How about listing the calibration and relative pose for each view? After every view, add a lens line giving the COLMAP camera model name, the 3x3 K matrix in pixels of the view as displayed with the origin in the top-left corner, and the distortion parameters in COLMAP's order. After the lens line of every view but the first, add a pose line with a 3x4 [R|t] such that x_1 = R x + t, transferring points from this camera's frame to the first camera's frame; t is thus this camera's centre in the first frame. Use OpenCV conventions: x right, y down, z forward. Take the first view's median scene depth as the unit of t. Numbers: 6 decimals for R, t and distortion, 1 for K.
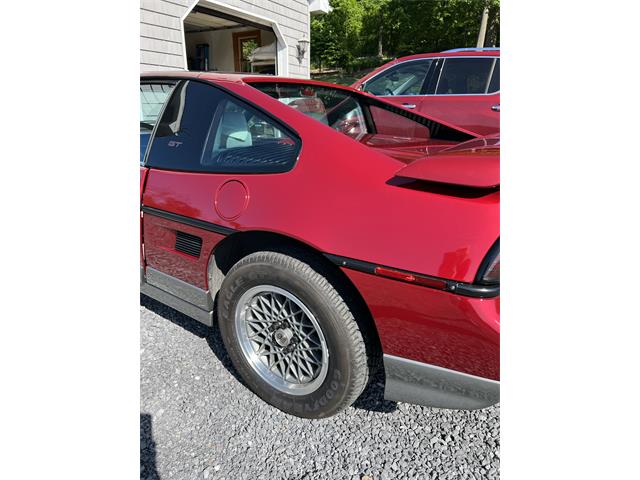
lens RADIAL K [[361.6, 0, 323.4], [0, 361.6, 238.5], [0, 0, 1]] dist [0.047897, -0.060195]
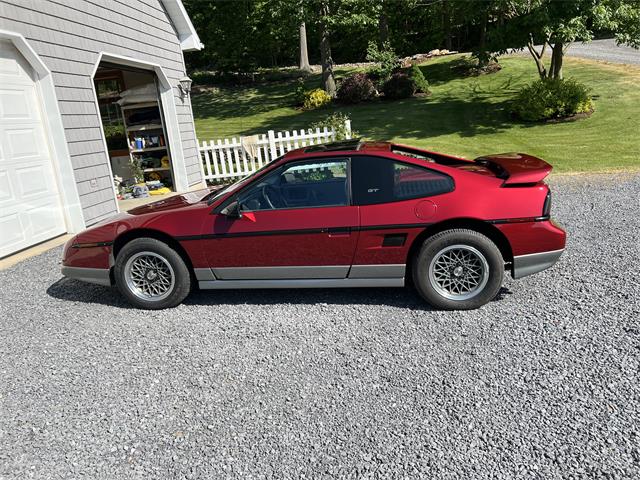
lens RADIAL K [[455.3, 0, 327.3], [0, 455.3, 239.7], [0, 0, 1]] dist [0.009977, -0.005086]
pose [[0.901153, -0.212363, 0.377923, -0.279573], [0.248464, 0.967409, -0.048851, 0.007627], [-0.355232, 0.137922, 0.924547, -0.181625]]
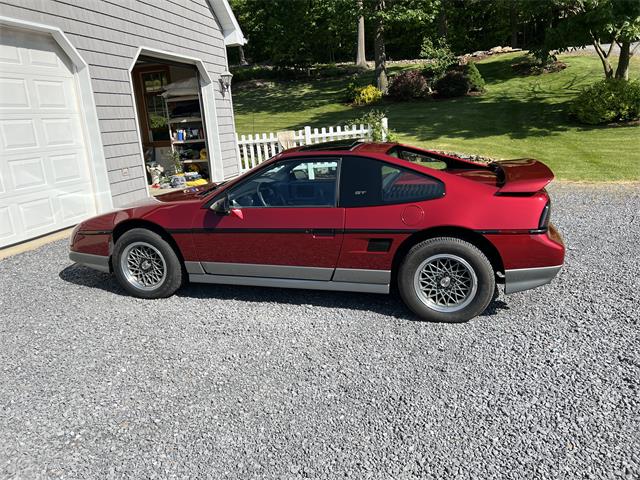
lens RADIAL K [[455.3, 0, 327.3], [0, 455.3, 239.7], [0, 0, 1]] dist [0.009977, -0.005086]
pose [[0.947808, -0.162757, 0.274173, -0.219848], [0.187146, 0.980173, -0.065100, 0.015786], [-0.258141, 0.113012, 0.959474, -0.192847]]
